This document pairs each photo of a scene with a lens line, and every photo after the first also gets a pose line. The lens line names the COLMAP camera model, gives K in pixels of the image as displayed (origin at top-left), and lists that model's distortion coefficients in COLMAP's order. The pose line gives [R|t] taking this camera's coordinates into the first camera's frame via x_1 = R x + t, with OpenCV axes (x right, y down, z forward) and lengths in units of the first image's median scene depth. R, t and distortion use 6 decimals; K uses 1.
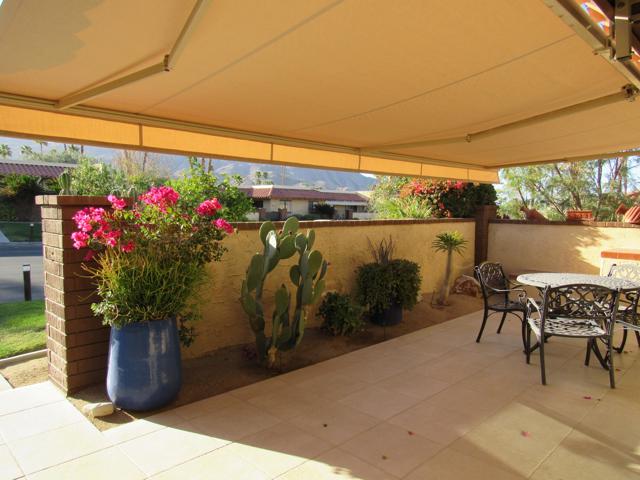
lens RADIAL K [[451.1, 0, 322.2], [0, 451.1, 237.9], [0, 0, 1]] dist [-0.035988, 0.010117]
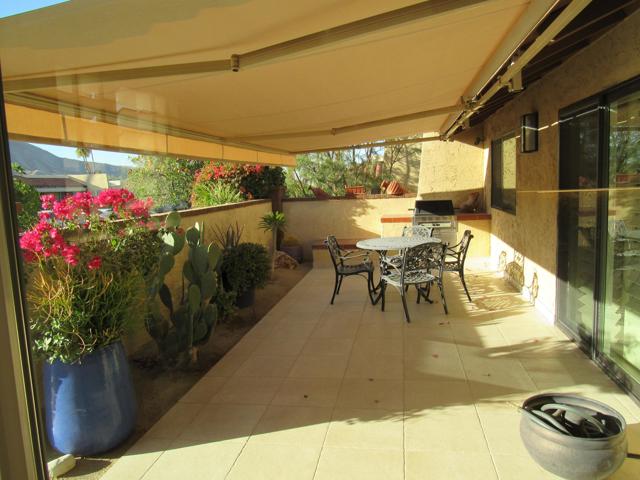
lens RADIAL K [[451.1, 0, 324.5], [0, 451.1, 239.3], [0, 0, 1]] dist [-0.035988, 0.010117]
pose [[0.813198, -0.115175, 0.570476, -0.221036], [0.087381, 0.993273, 0.075976, -0.019726], [-0.575390, -0.011935, 0.817792, 0.027421]]
